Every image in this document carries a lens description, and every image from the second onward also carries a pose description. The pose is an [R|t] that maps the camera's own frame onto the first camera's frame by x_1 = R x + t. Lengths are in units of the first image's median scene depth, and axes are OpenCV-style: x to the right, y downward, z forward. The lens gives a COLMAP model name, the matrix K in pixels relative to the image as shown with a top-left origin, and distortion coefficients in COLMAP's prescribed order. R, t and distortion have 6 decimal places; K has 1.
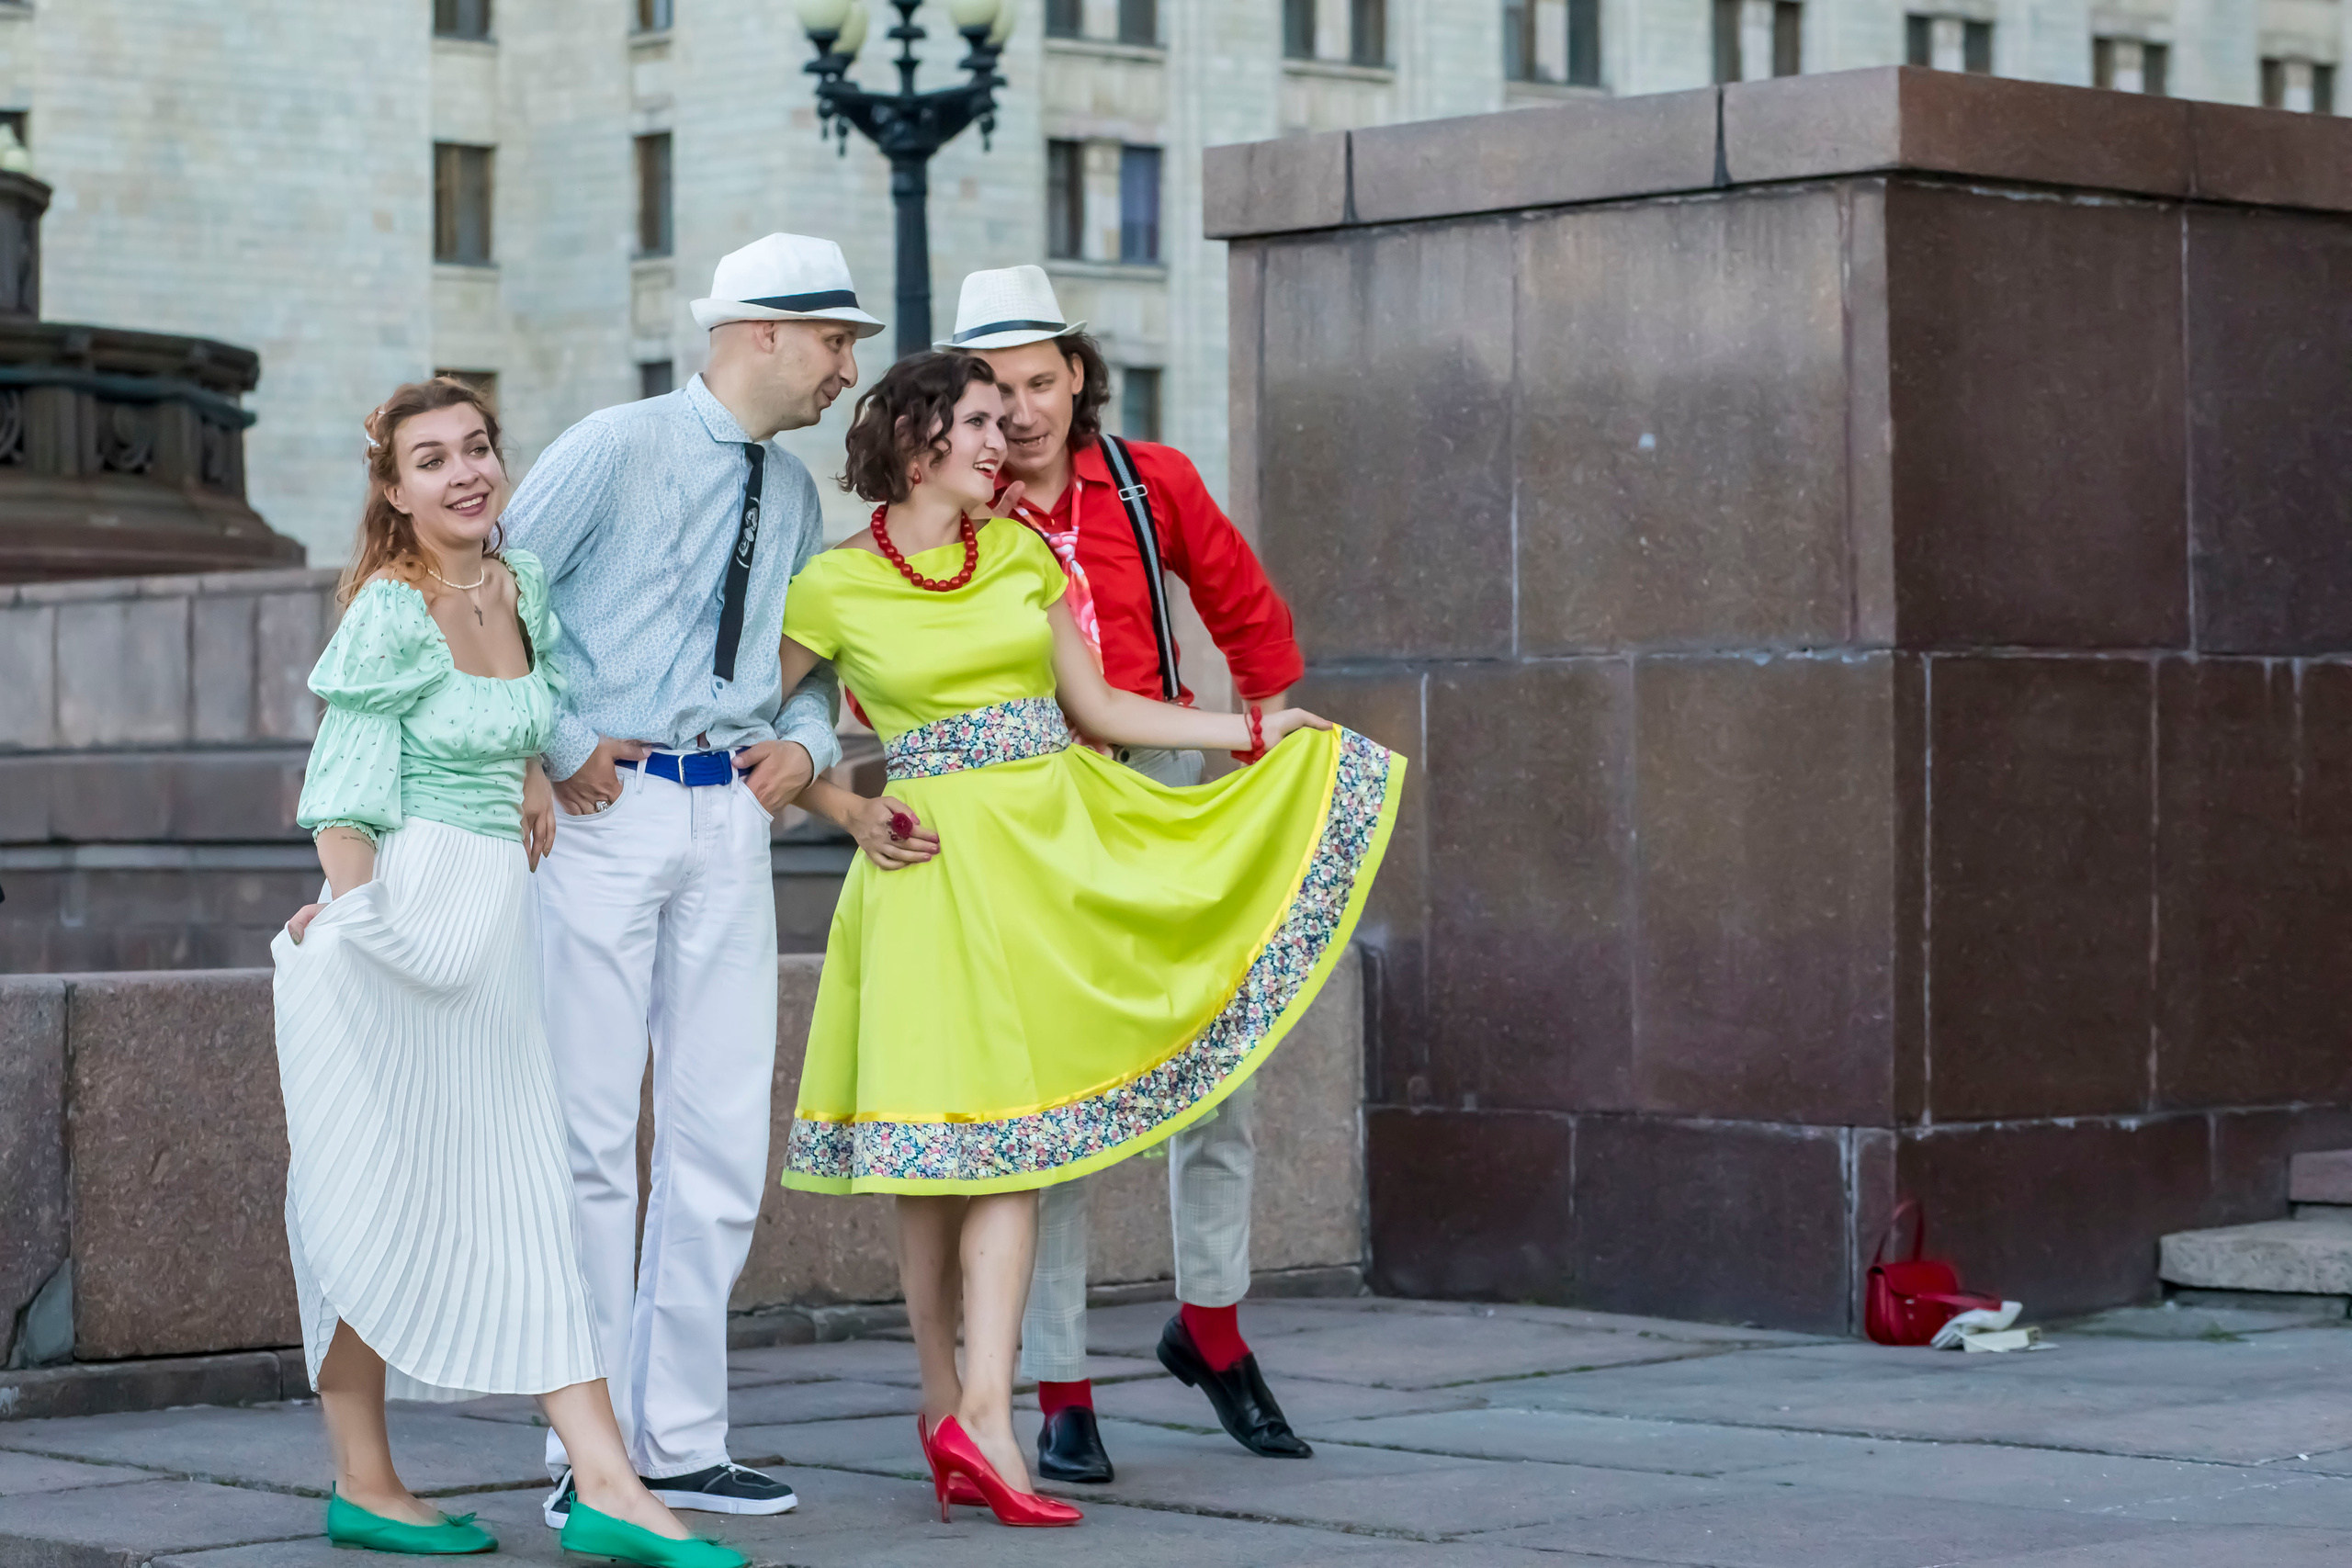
lens RADIAL K [[6317.4, 0, 1048.4], [0, 6317.4, 783.8], [0, 0, 1]] dist [-0.097369, -0.234347]
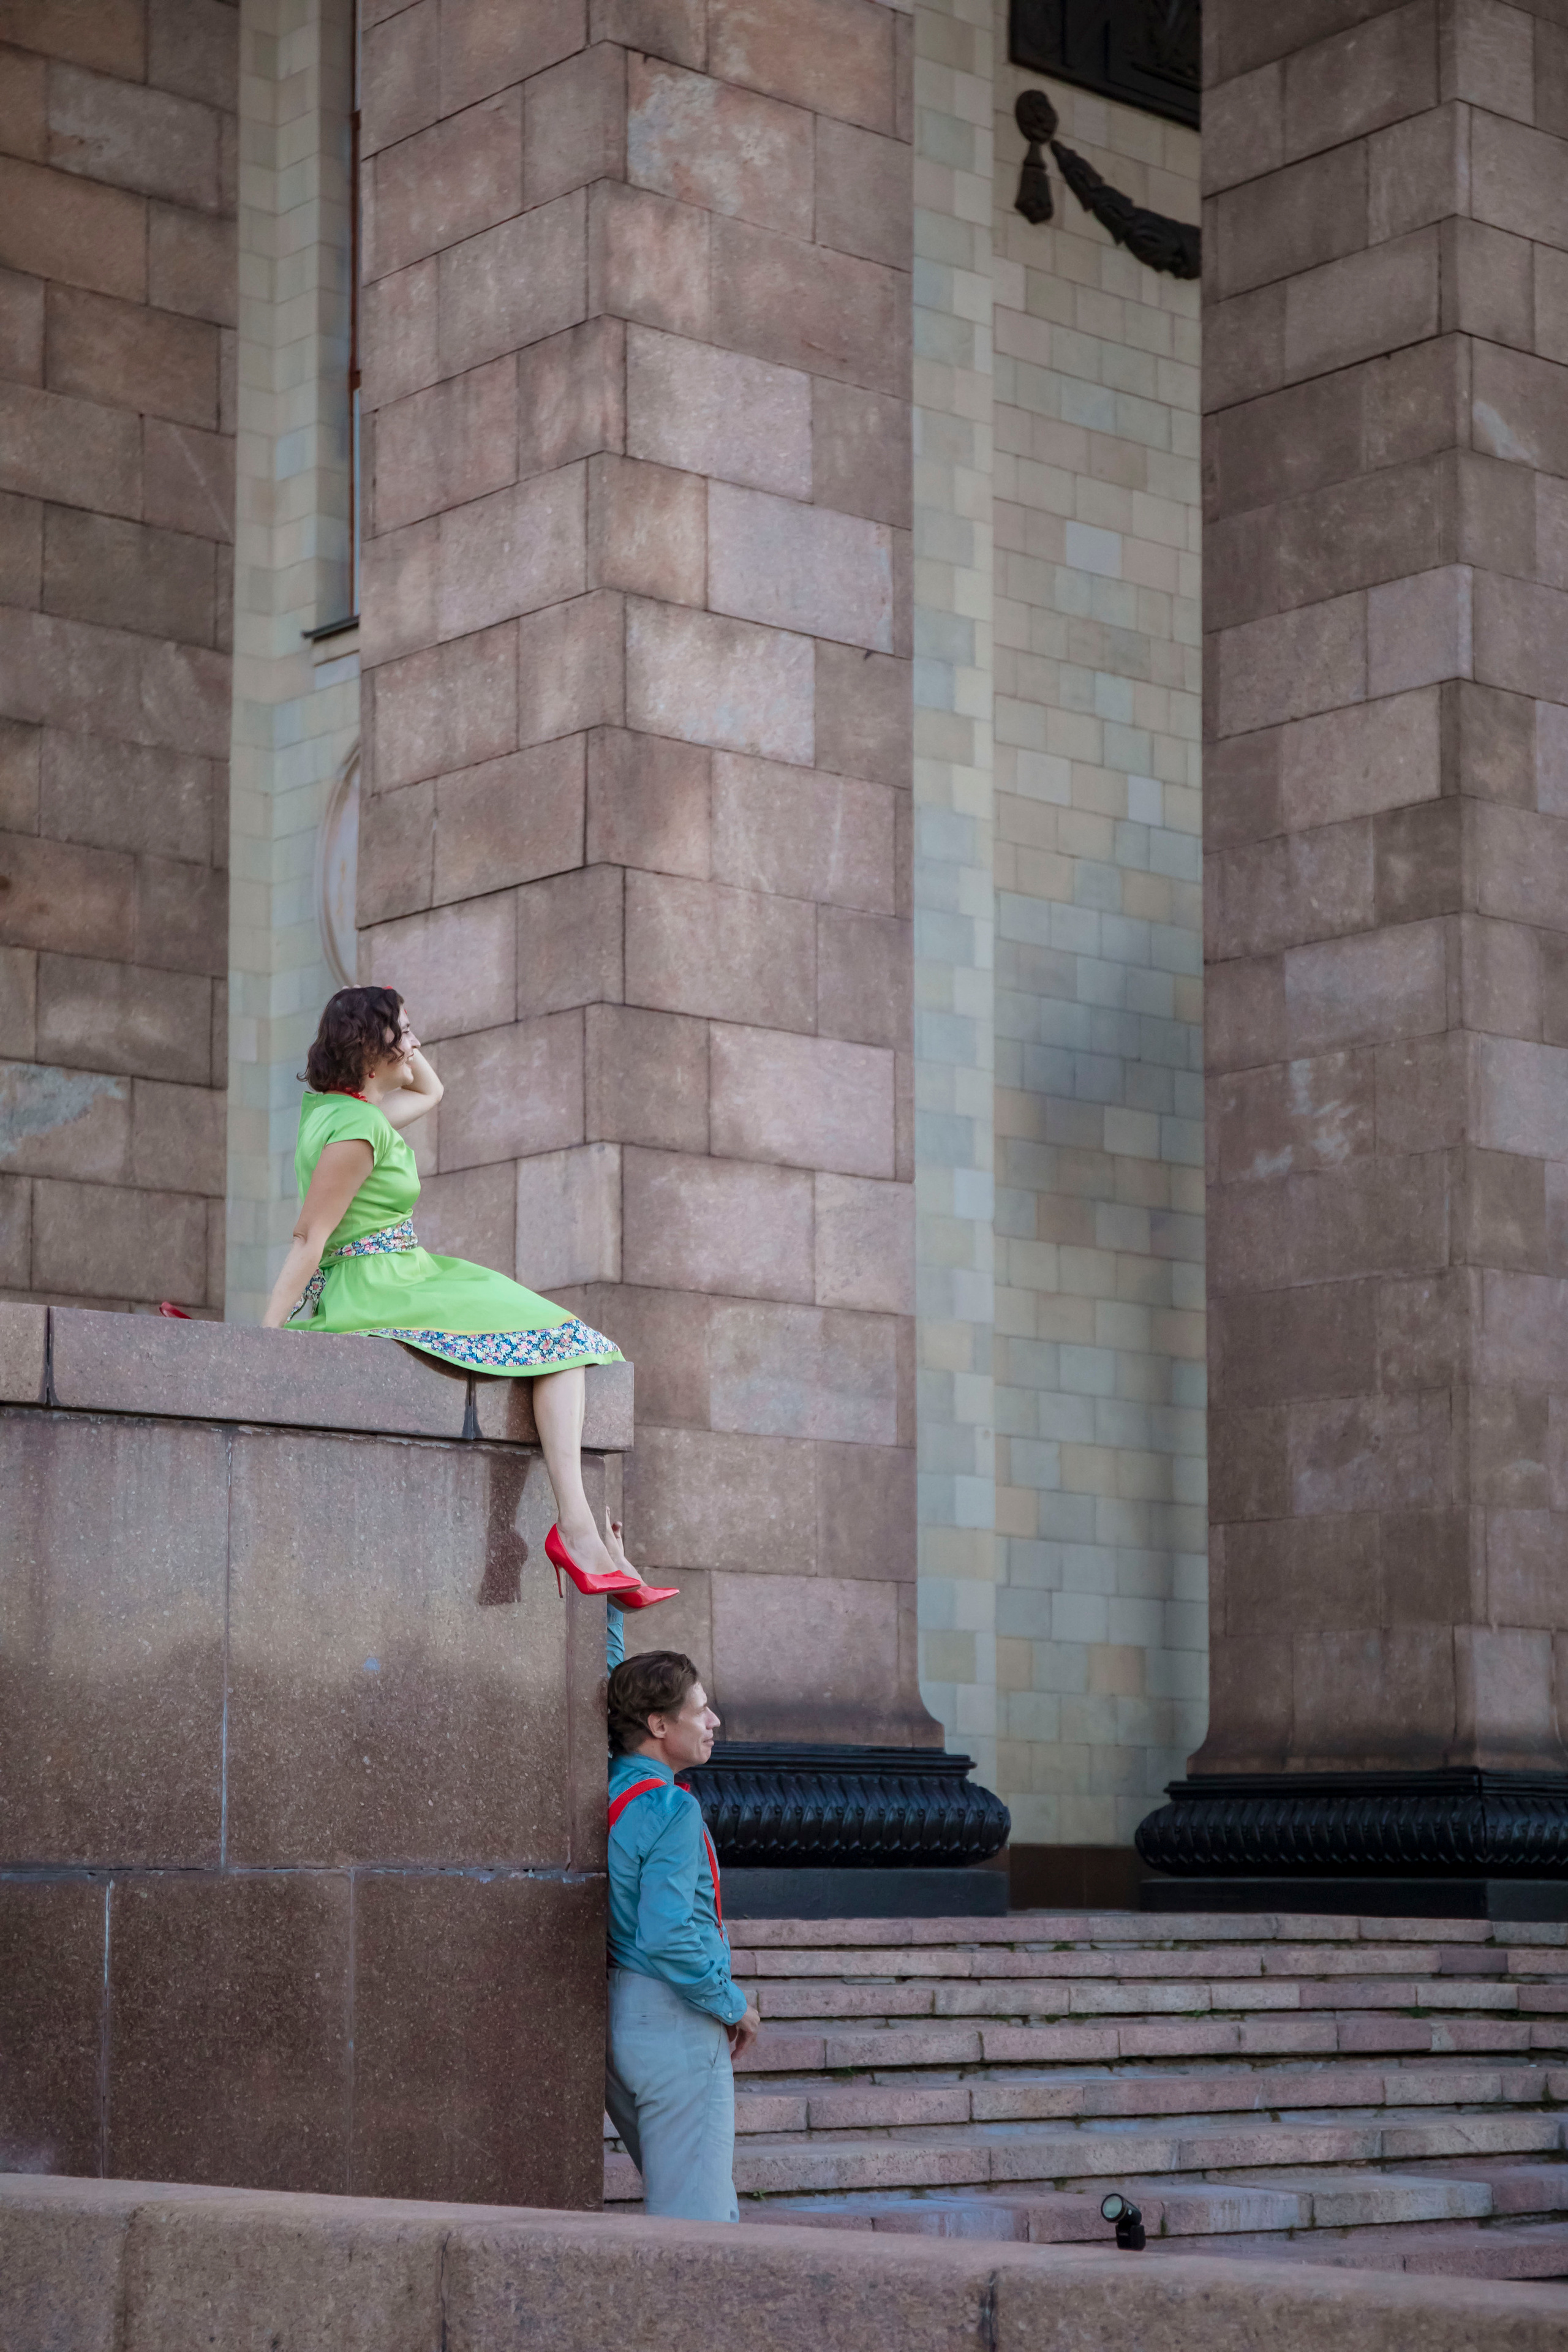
lens RADIAL K [[4629.8, 0, 853.2], [0, 4629.8, 1499.0], [0, 0, 1]] dist [0.115645, 0.163205]
pose [[0.000597, 0.097942, 0.995192, -0.674725], [0.001228, 0.995191, -0.097943, -0.006199], [-0.999999, 0.001280, 0.000474, 0.919691]]
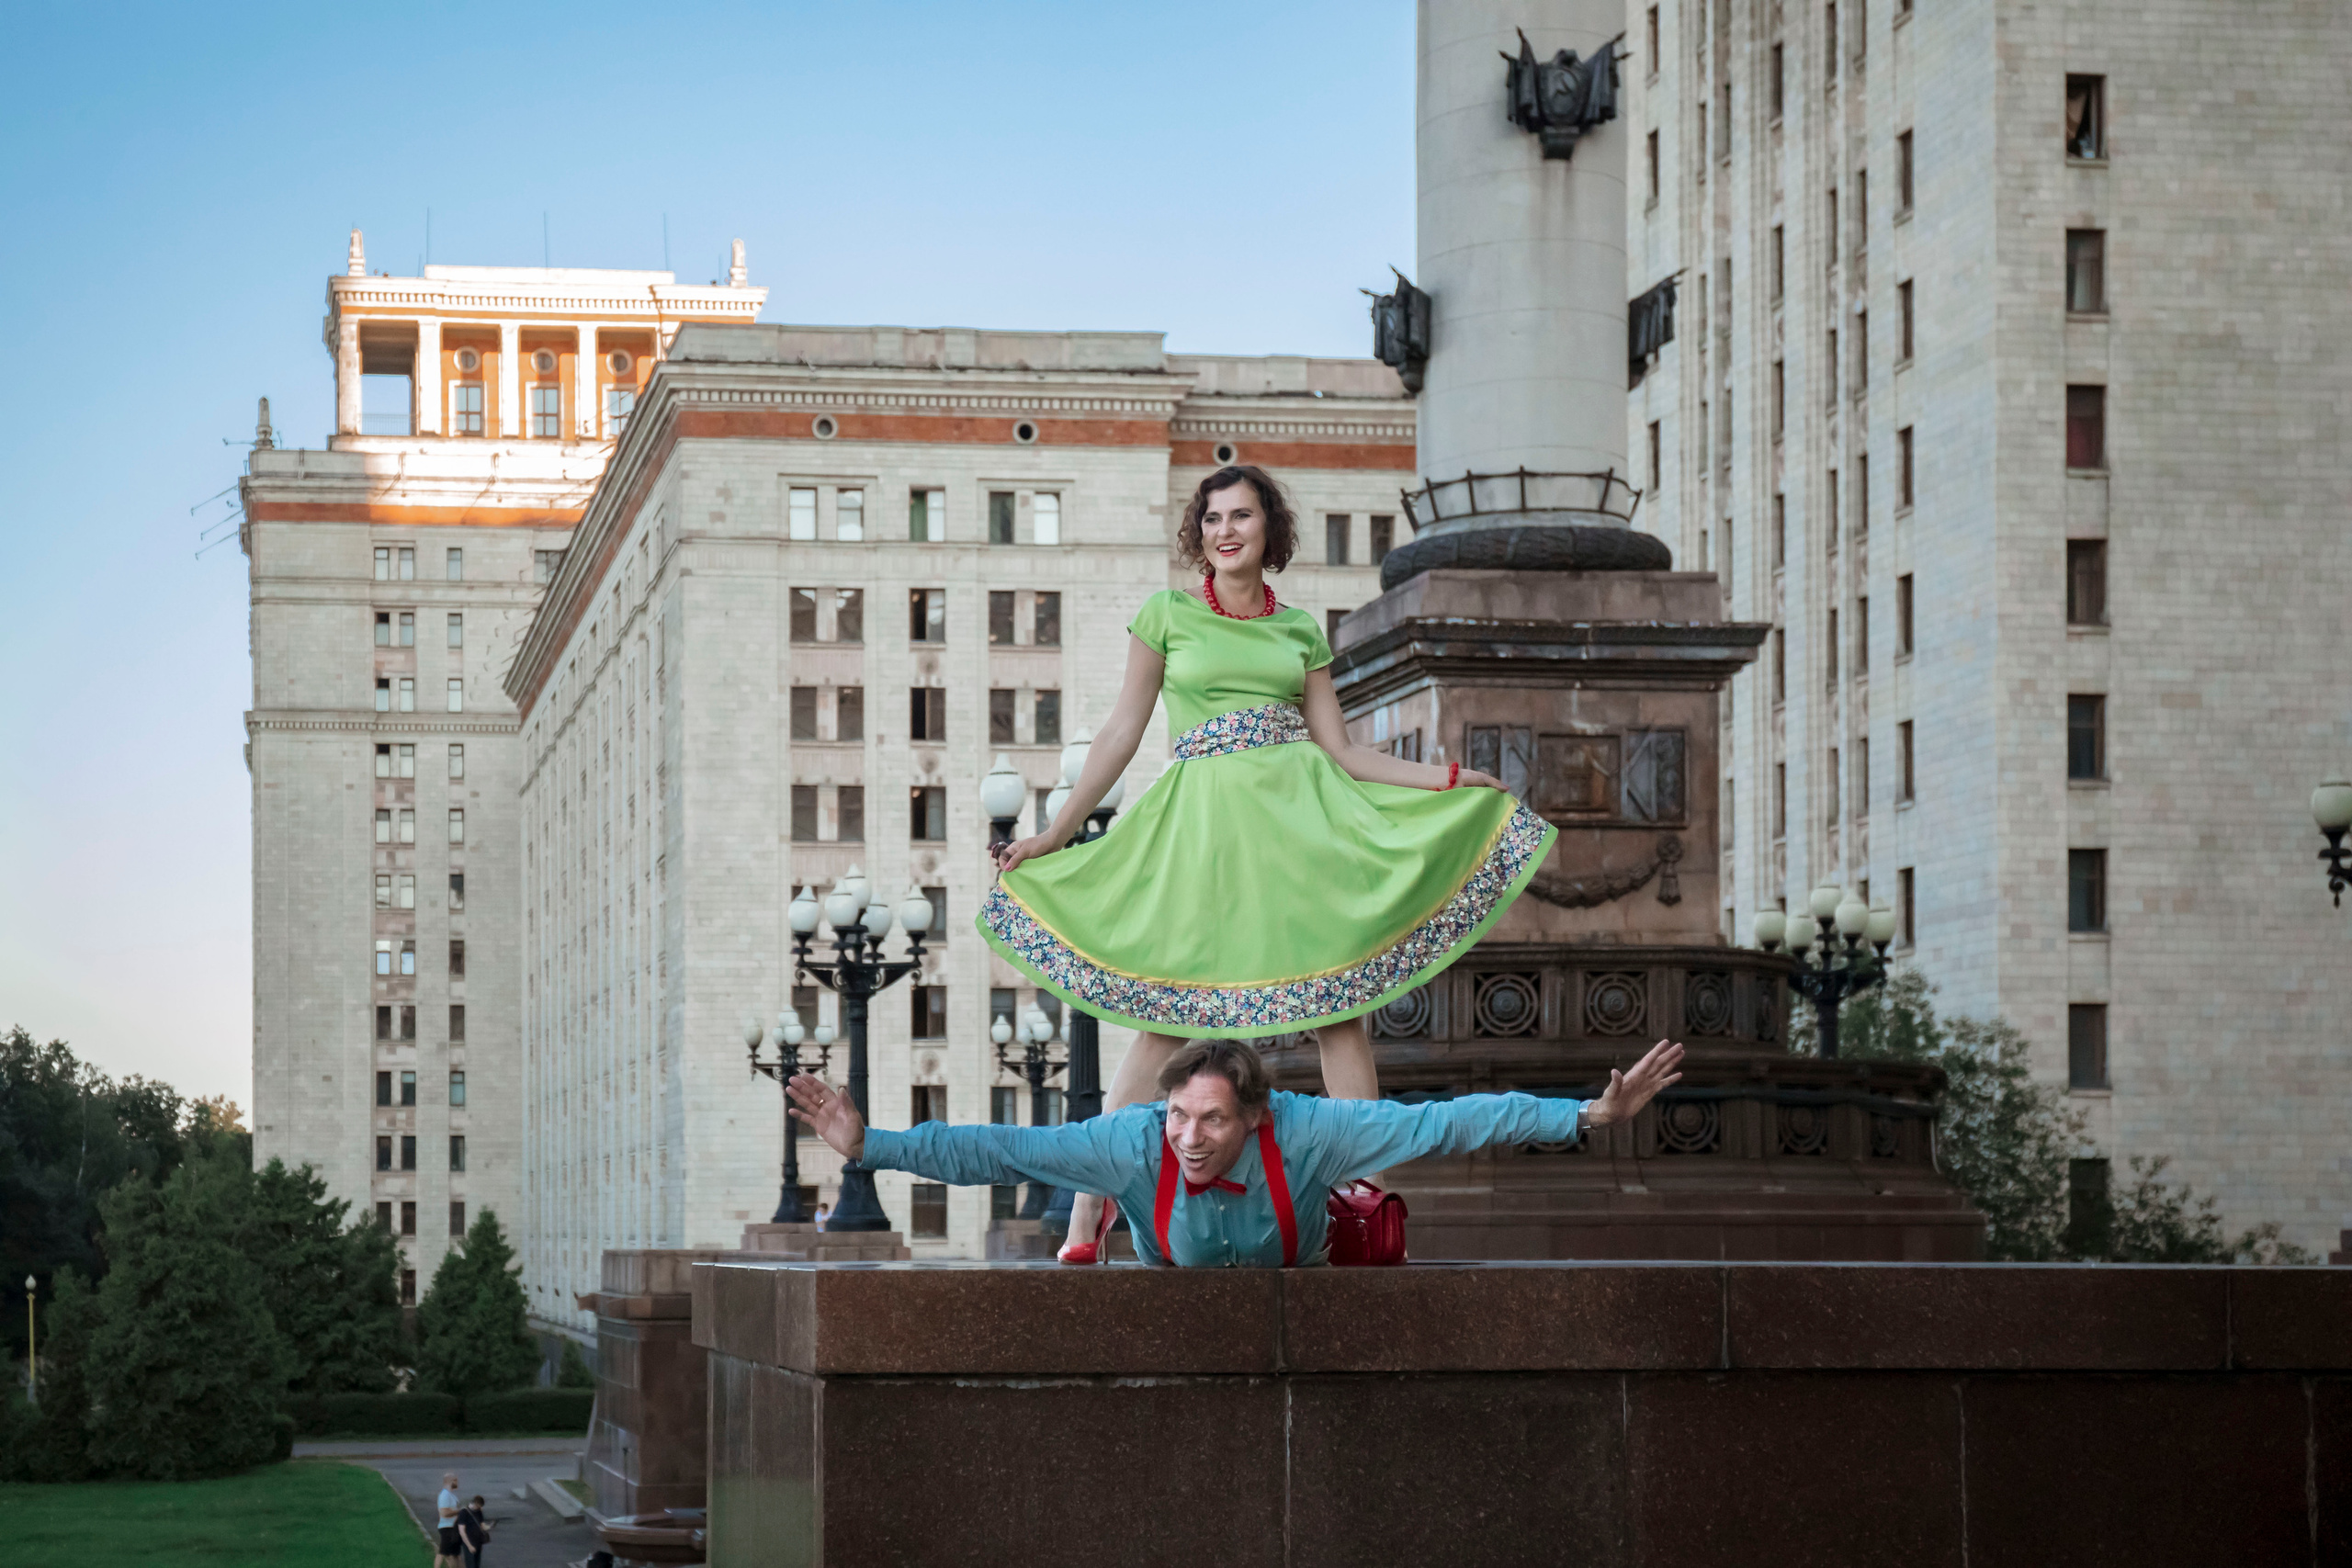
lens RADIAL K [[3615.0, 0, 713.4], [0, 3615.0, 1173.8], [0, 0, 1]] dist [0.042065, 0.001794]
pose [[0.822274, -0.003628, -0.569080, 0.426449], [-0.002392, 0.999949, -0.009831, -0.118516], [0.569086, 0.009445, 0.822224, 0.502370]]
